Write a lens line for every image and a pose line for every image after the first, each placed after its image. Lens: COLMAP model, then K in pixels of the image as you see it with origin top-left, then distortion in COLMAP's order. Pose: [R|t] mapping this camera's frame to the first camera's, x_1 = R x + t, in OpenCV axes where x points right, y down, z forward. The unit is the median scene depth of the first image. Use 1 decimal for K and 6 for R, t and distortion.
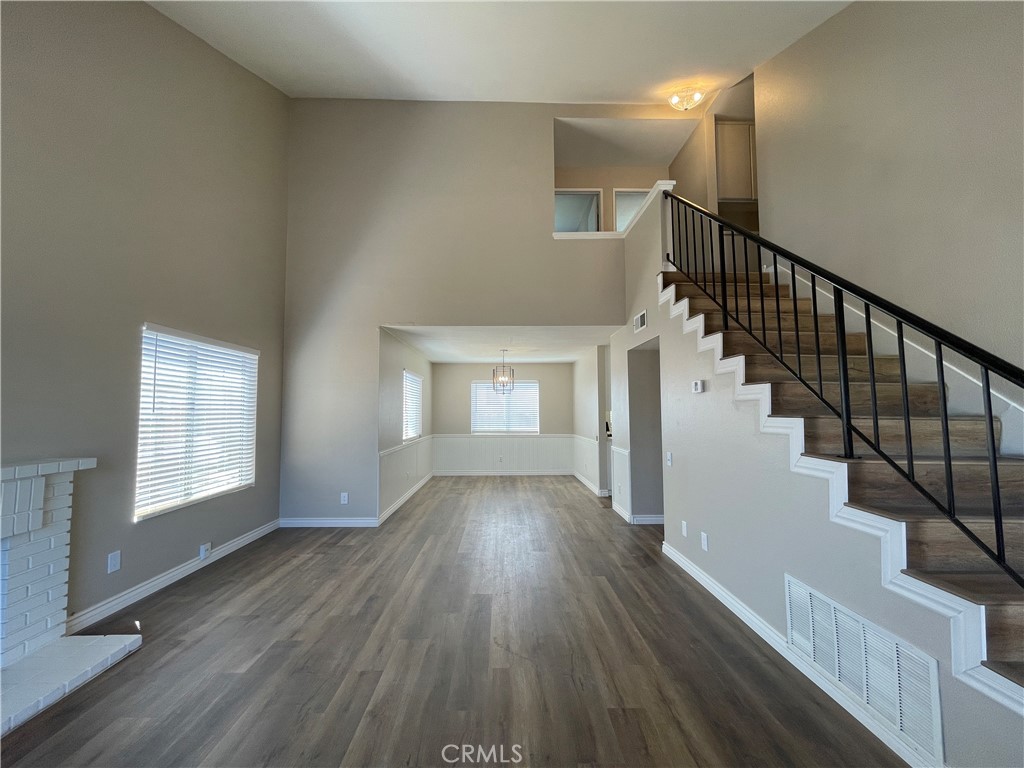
lens RADIAL K [[422.3, 0, 514.3], [0, 422.3, 384.9], [0, 0, 1]] dist [-0.004431, 0.000186]
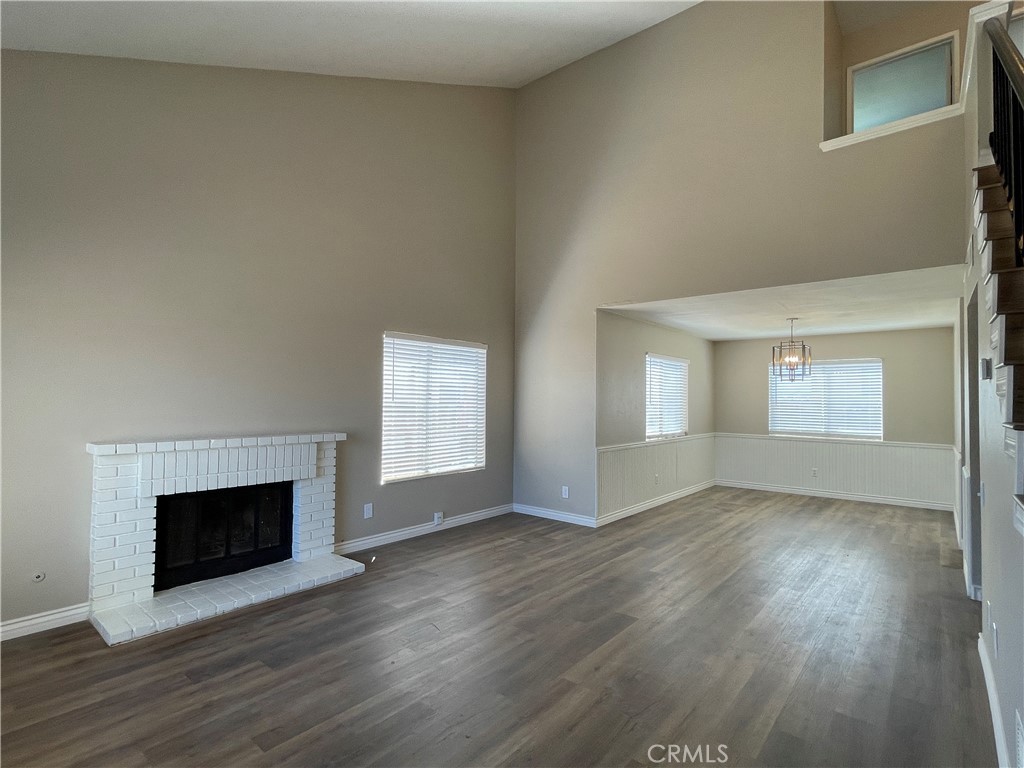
lens RADIAL K [[523.2, 0, 505.4], [0, 523.2, 385.1], [0, 0, 1]] dist [-0.003939, -0.000551]
pose [[0.745875, -0.006844, -0.666051, 0.365106], [0.028354, 0.999367, 0.021483, -0.006038], [0.665482, -0.034909, 0.745597, 0.037347]]
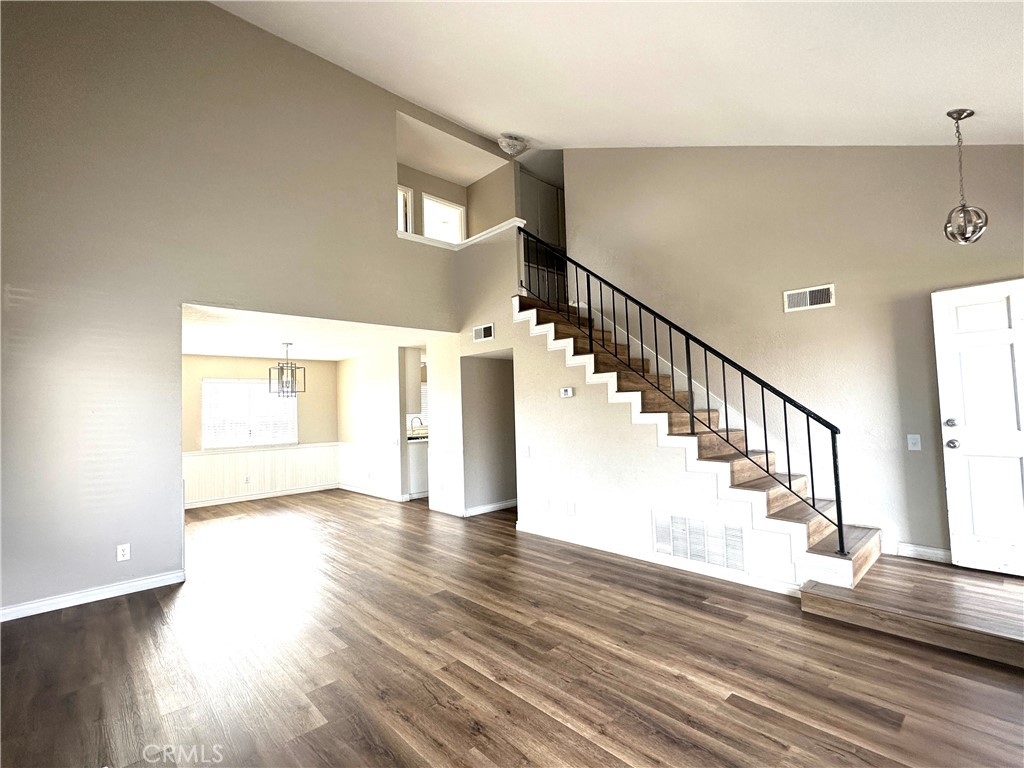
lens RADIAL K [[477.5, 0, 522.0], [0, 477.5, 385.5], [0, 0, 1]] dist [0.002615, 0.000094]
pose [[0.731374, 0.012727, 0.681858, -0.581826], [-0.015864, 0.999873, -0.001647, -0.010921], [-0.681792, -0.009613, 0.731483, 0.004457]]
